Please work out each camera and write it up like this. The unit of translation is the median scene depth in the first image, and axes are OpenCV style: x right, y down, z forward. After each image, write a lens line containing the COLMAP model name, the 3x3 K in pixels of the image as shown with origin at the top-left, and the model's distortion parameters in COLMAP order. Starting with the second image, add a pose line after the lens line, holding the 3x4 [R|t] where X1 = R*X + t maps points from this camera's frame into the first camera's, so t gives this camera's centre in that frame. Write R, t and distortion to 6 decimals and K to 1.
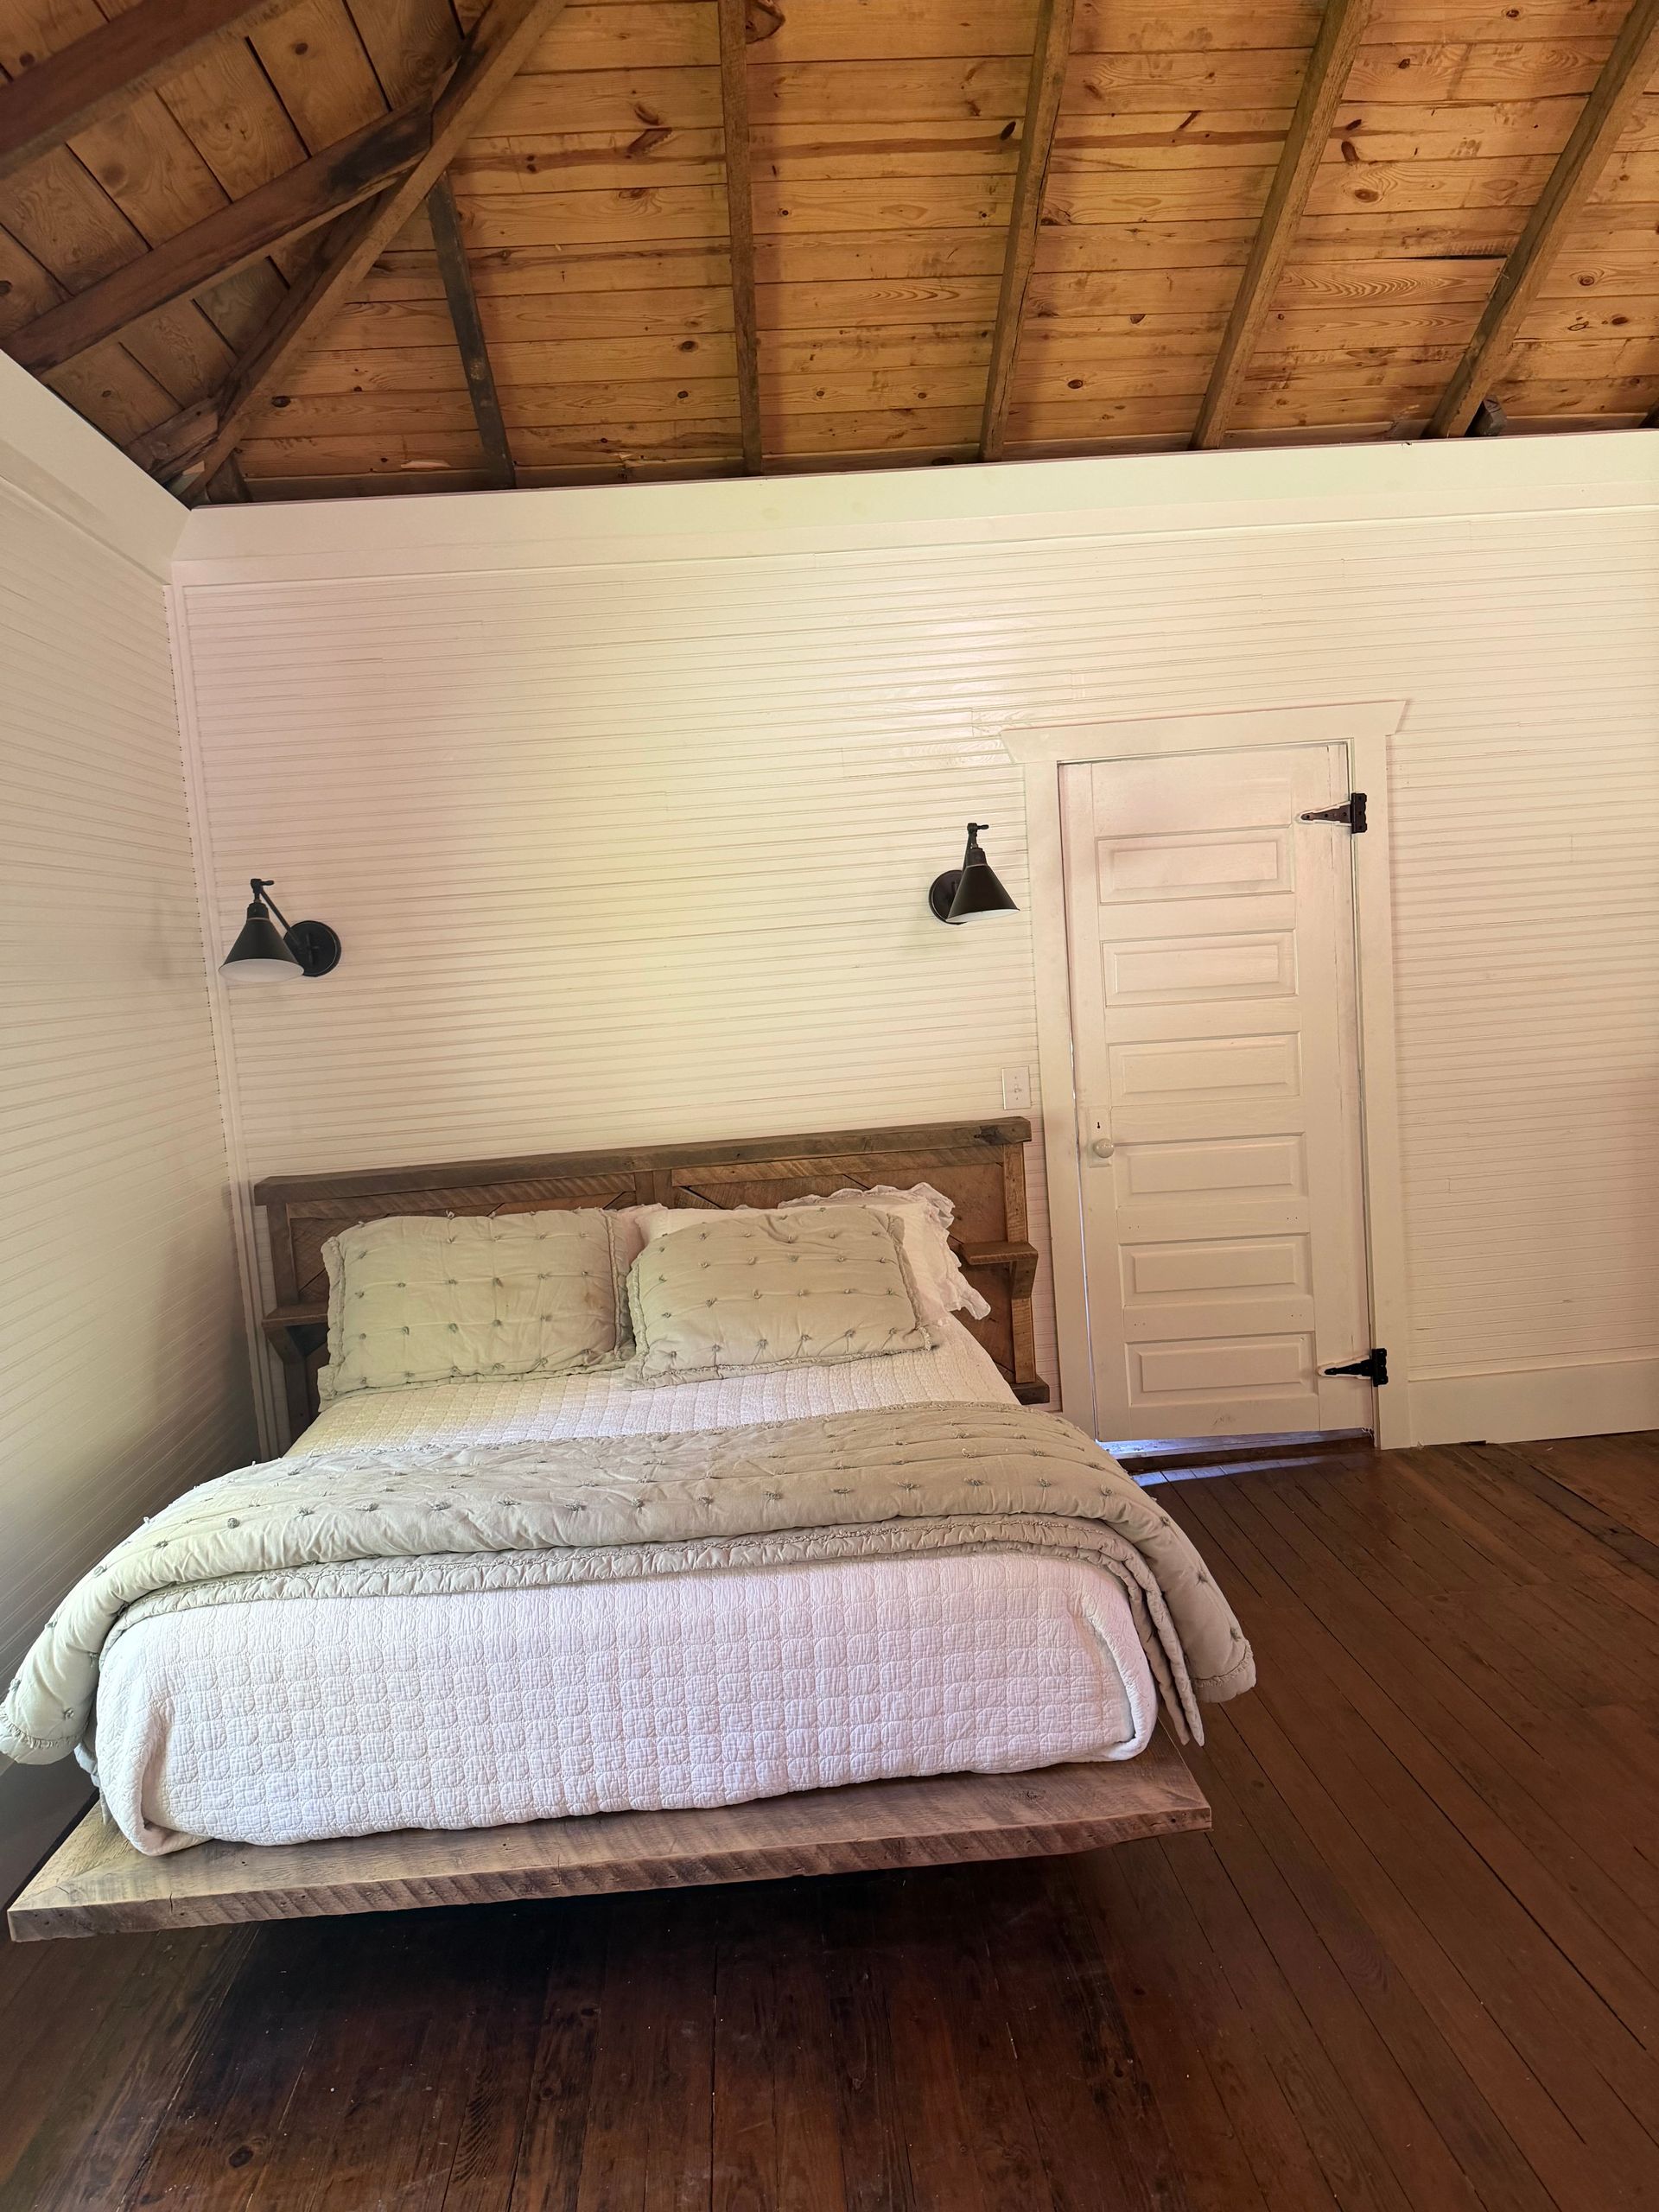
lens RADIAL K [[1543.3, 0, 856.7], [0, 1543.3, 1071.5], [0, 0, 1]] dist [0.051975, -0.058511]
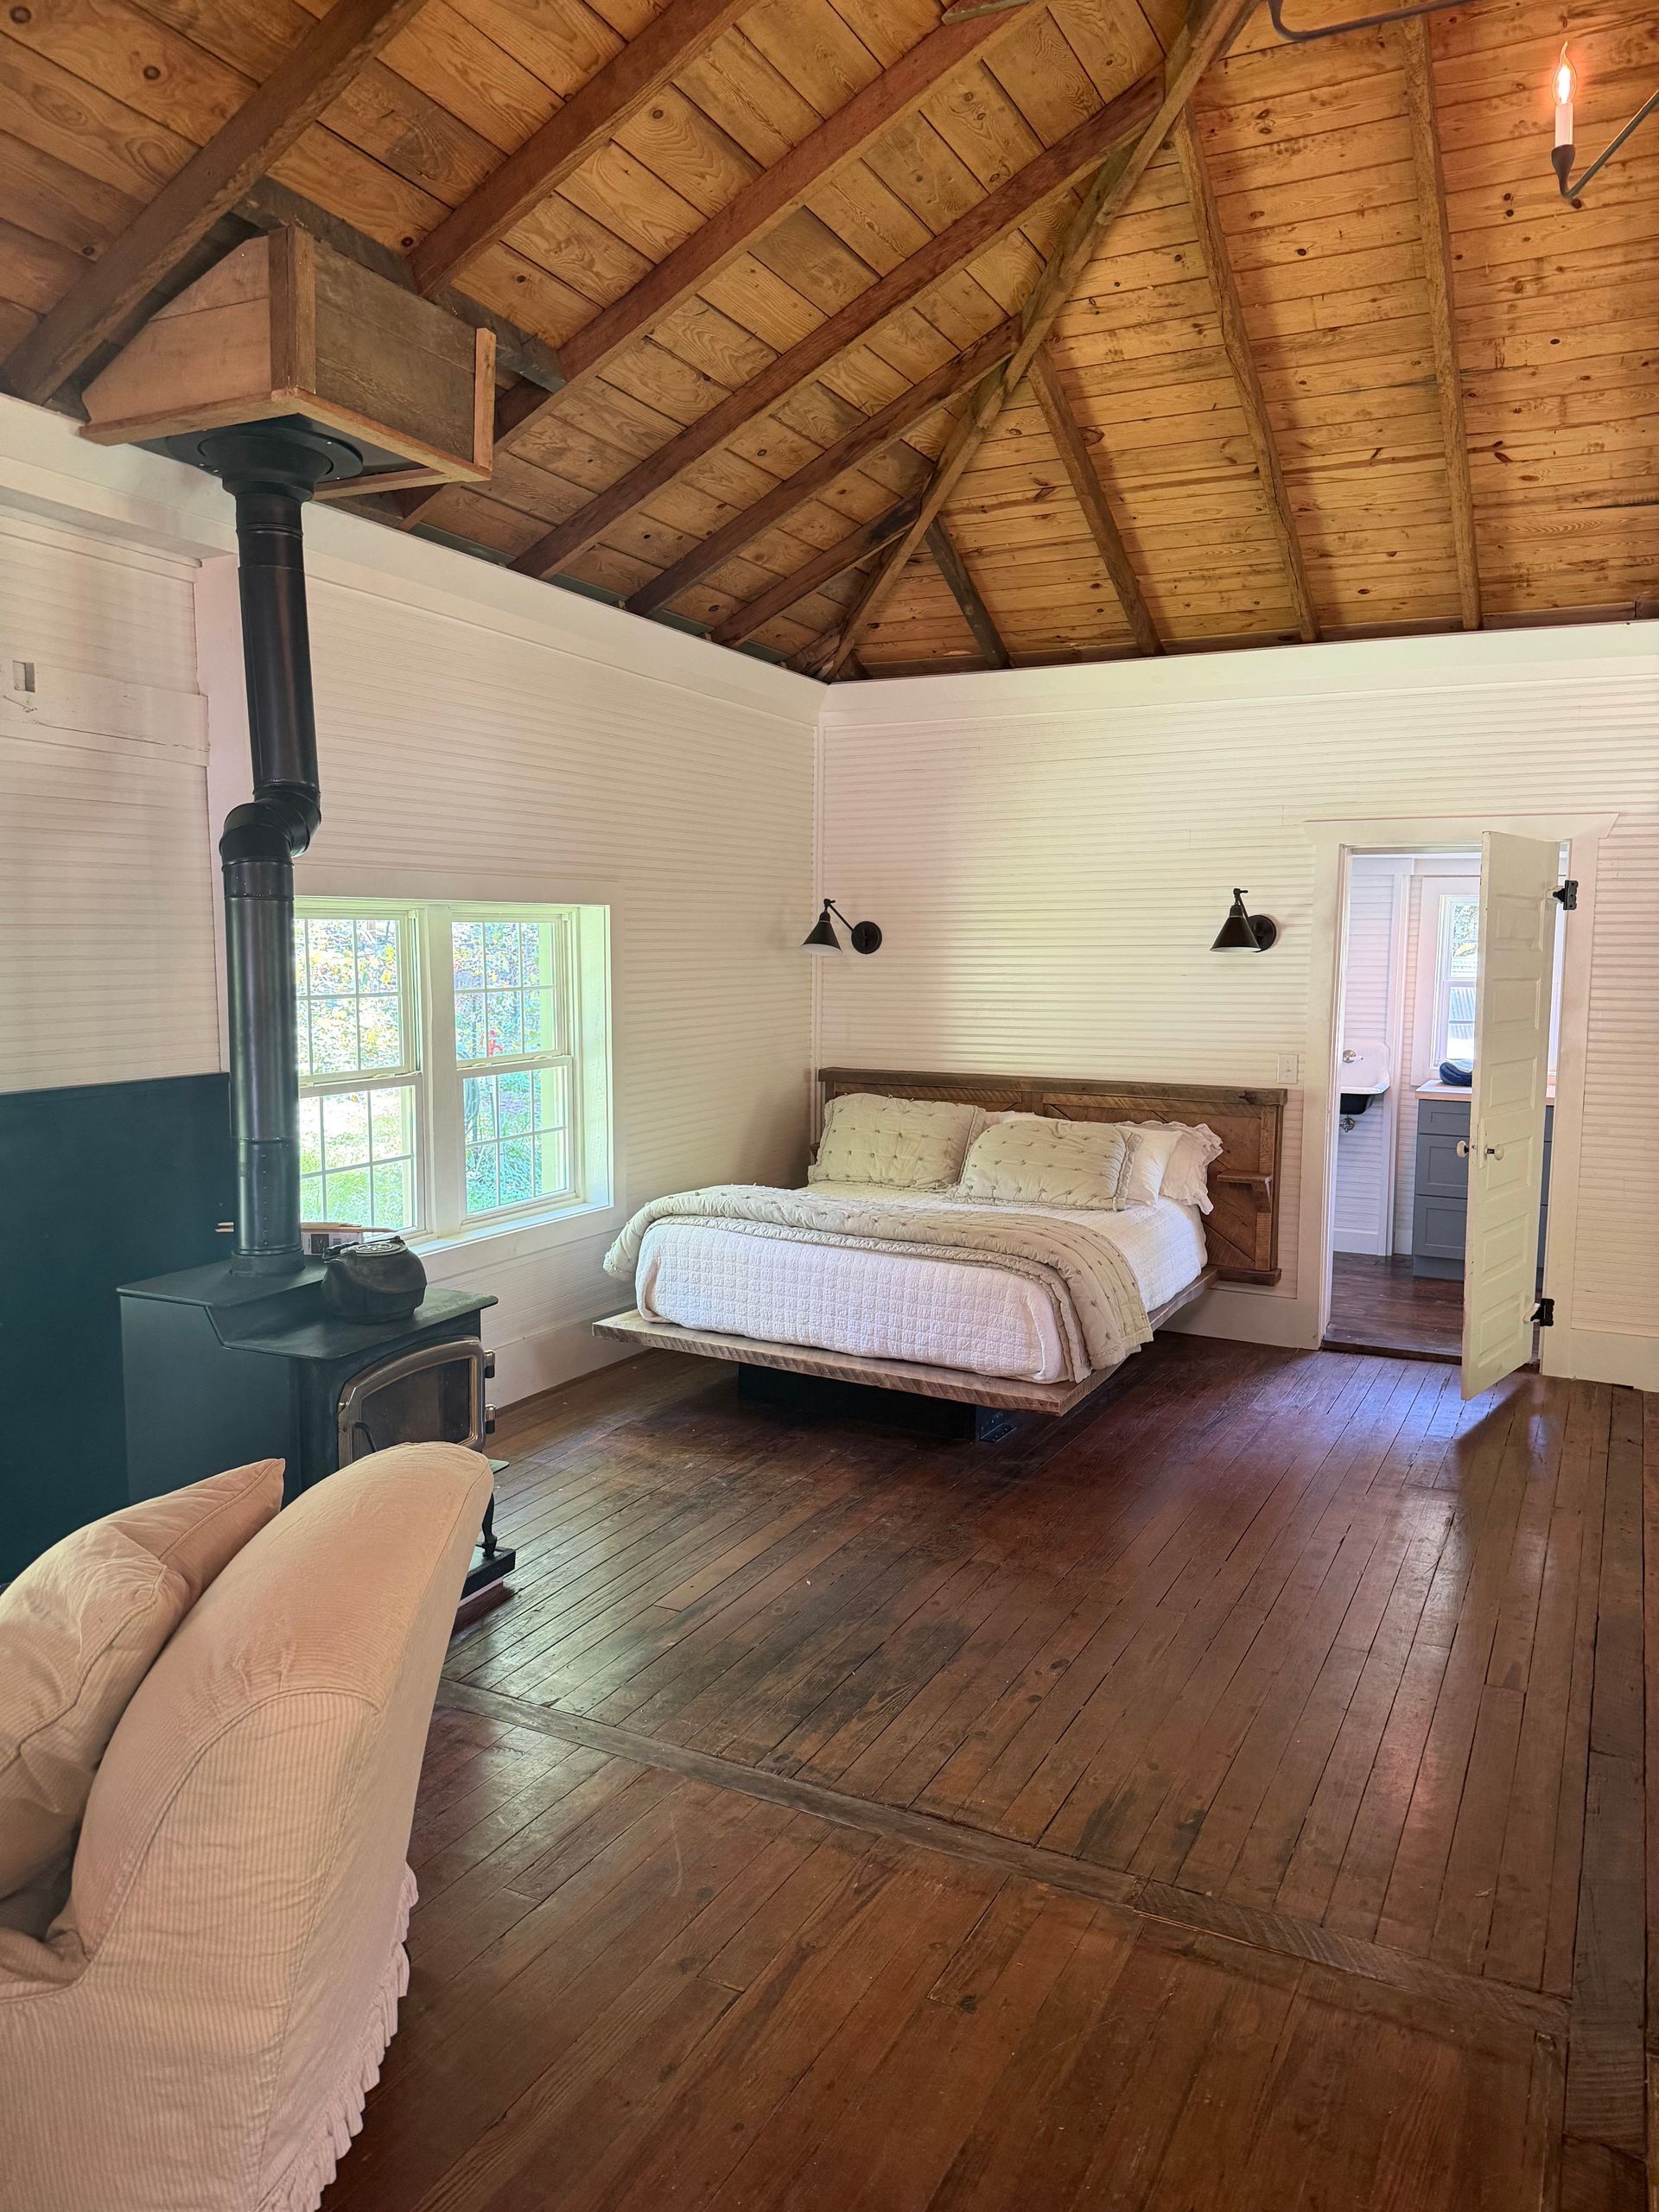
lens RADIAL K [[1527.3, 0, 896.1], [0, 1527.3, 1064.2], [0, 0, 1]] dist [0.046650, -0.068230]
pose [[0.872953, 0.119230, -0.473009, 0.566885], [-0.110849, 0.992787, 0.045673, -0.024387], [0.475043, 0.012562, 0.879873, -0.536144]]
